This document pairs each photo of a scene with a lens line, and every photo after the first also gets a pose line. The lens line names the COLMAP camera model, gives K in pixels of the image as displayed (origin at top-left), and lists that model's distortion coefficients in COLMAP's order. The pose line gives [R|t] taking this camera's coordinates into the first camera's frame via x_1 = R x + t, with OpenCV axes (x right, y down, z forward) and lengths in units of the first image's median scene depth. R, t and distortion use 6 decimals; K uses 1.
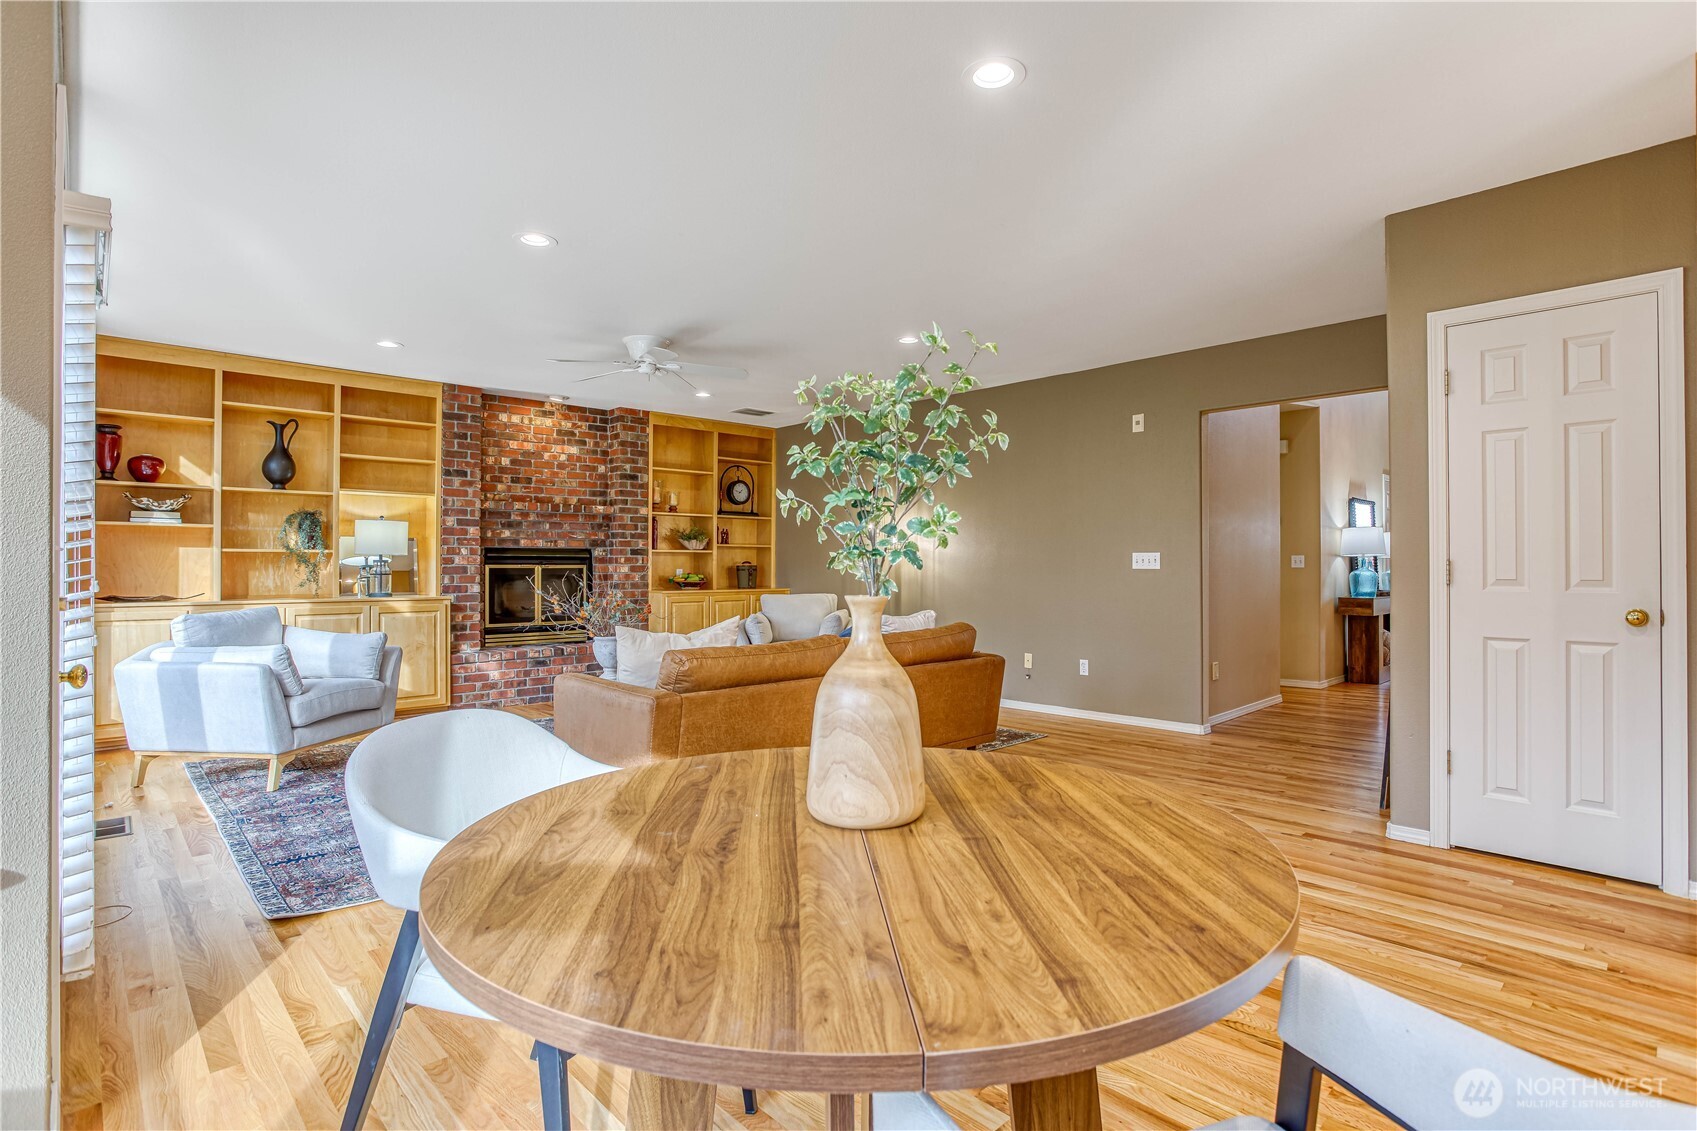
lens RADIAL K [[820.3, 0, 851.4], [0, 820.3, 561.6], [0, 0, 1]] dist [-0.045240, 0.014095]
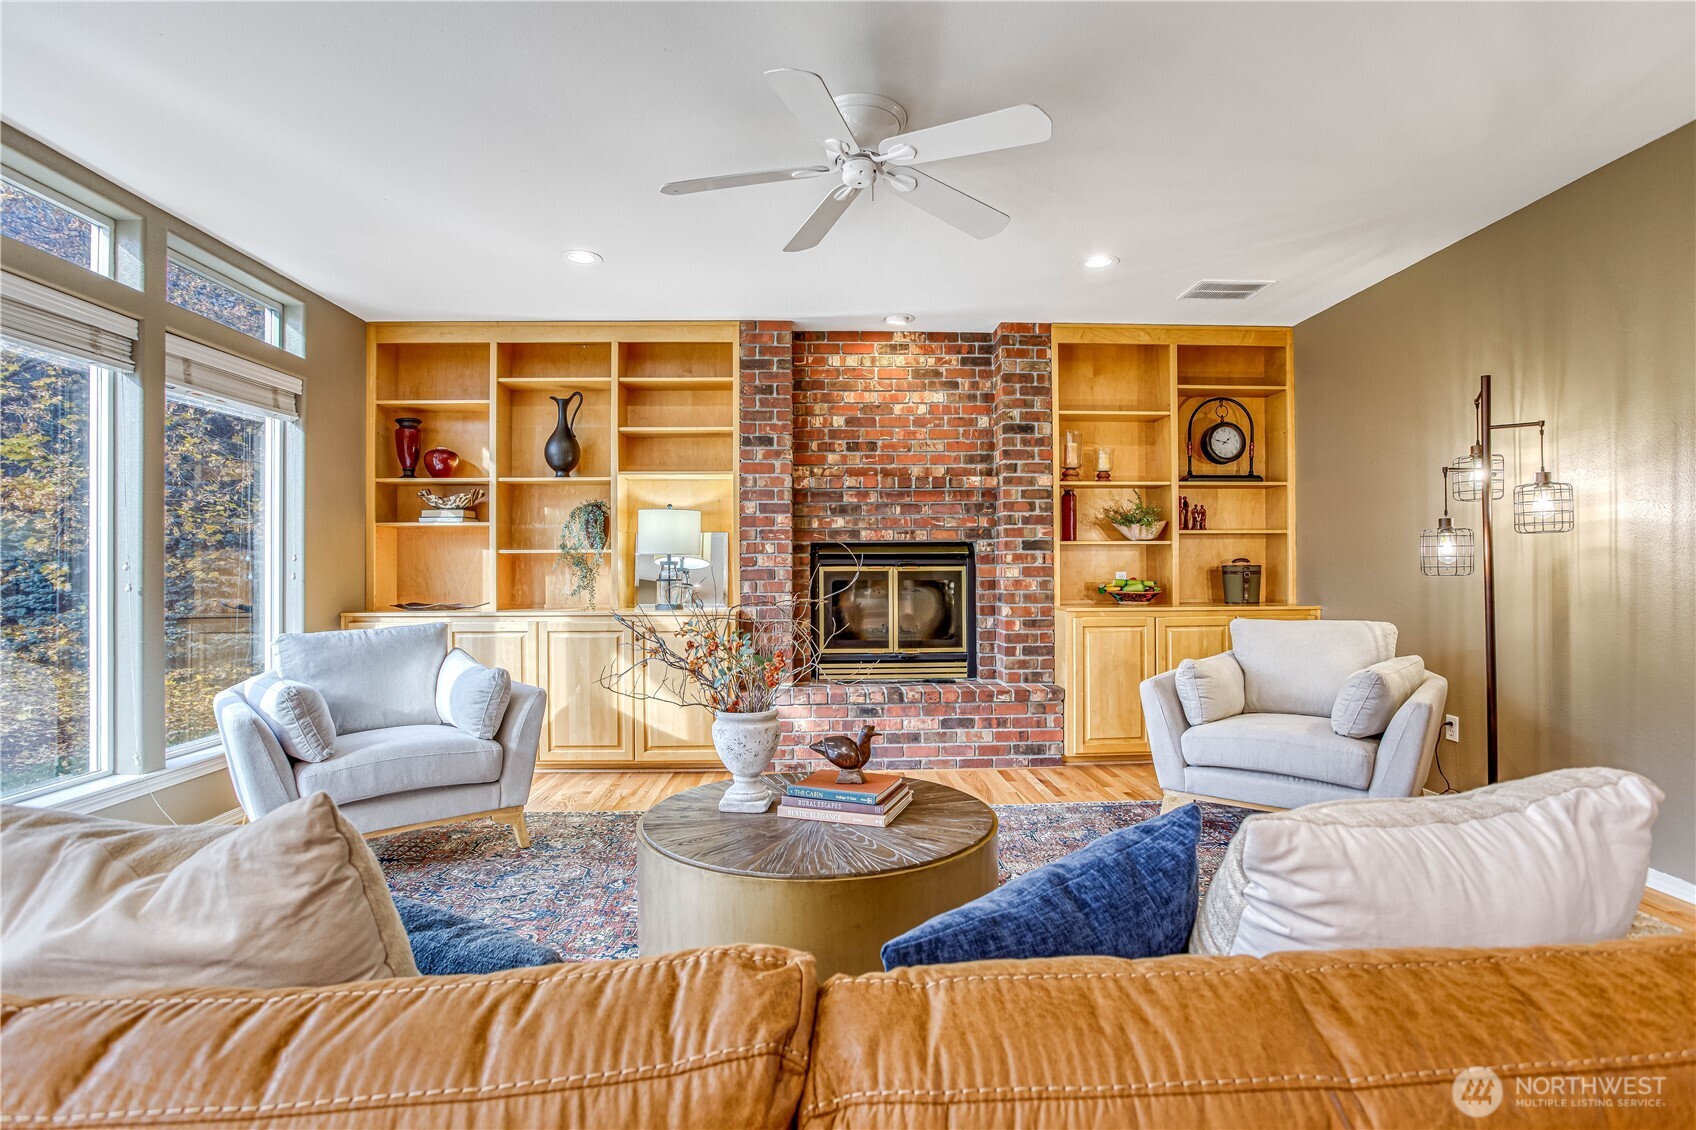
lens RADIAL K [[819.8, 0, 858.2], [0, 819.8, 561.5], [0, 0, 1]] dist [-0.045240, 0.014095]
pose [[0.758948, -0.011492, -0.651050, 0.051887], [0.009382, 0.999933, -0.006714, 0.004251], [0.651083, -0.001013, 0.759005, 0.444672]]
